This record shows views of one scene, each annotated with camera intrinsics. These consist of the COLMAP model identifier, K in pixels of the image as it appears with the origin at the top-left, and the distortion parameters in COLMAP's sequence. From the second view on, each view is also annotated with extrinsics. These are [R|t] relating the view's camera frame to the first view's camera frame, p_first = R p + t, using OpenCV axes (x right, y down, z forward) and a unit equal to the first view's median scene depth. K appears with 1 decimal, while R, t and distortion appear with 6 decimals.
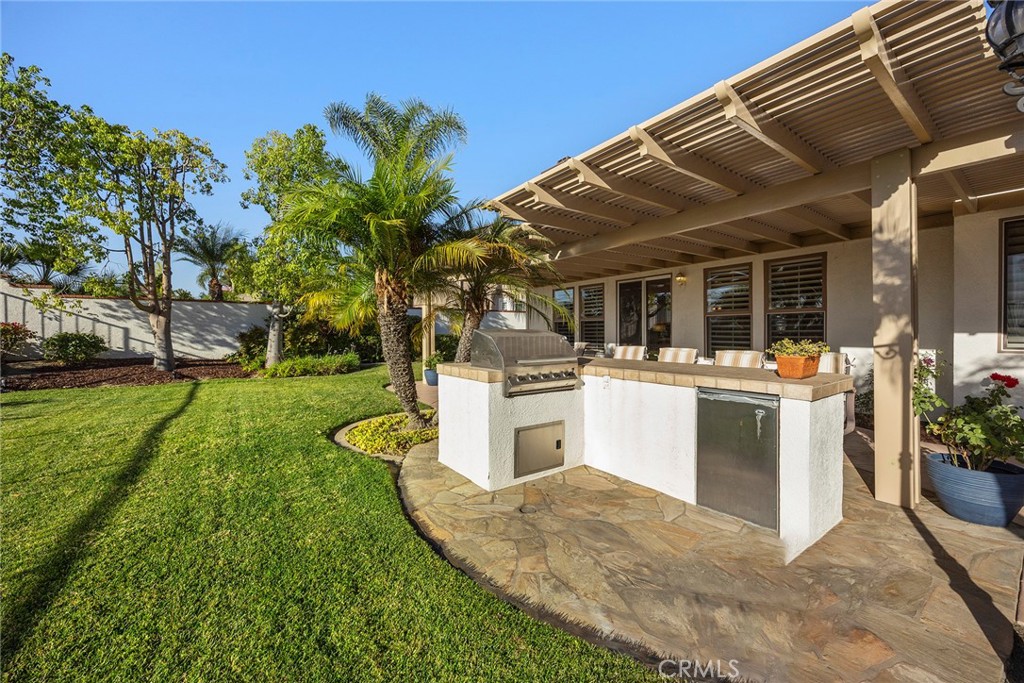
lens RADIAL K [[399.1, 0, 511.4], [0, 399.1, 328.7], [0, 0, 1]] dist [-0.000506, -0.000016]
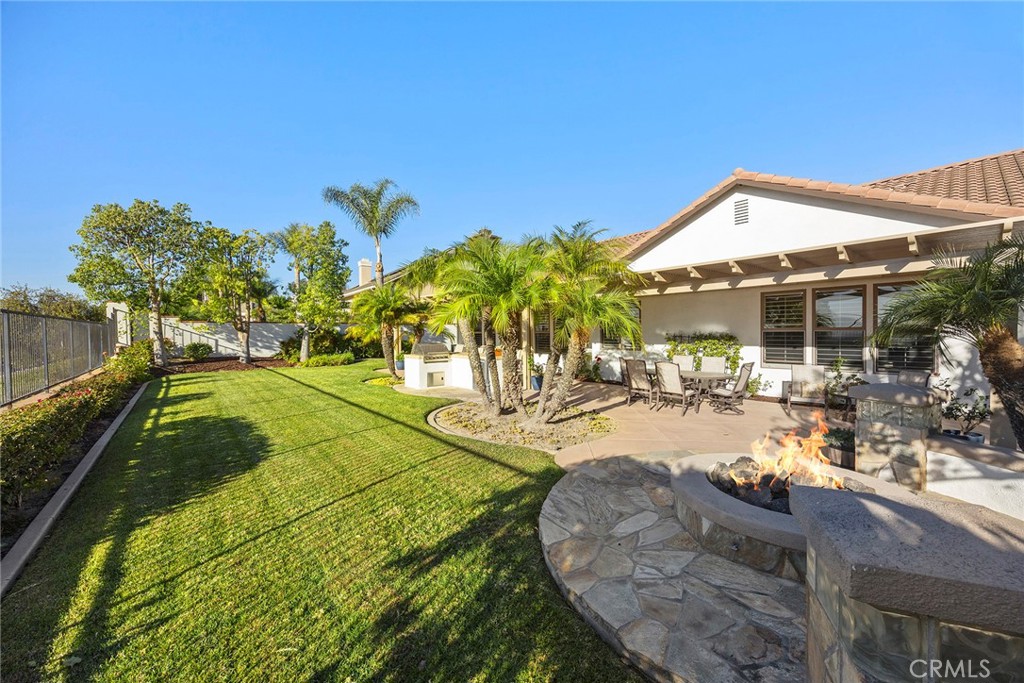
lens RADIAL K [[399.1, 0, 511.4], [0, 399.1, 328.7], [0, 0, 1]] dist [-0.000506, -0.000016]
pose [[0.995575, -0.004230, 0.093873, 0.145870], [0.004407, 0.999989, -0.001677, -0.042094], [-0.093865, 0.002083, 0.995583, -0.891457]]
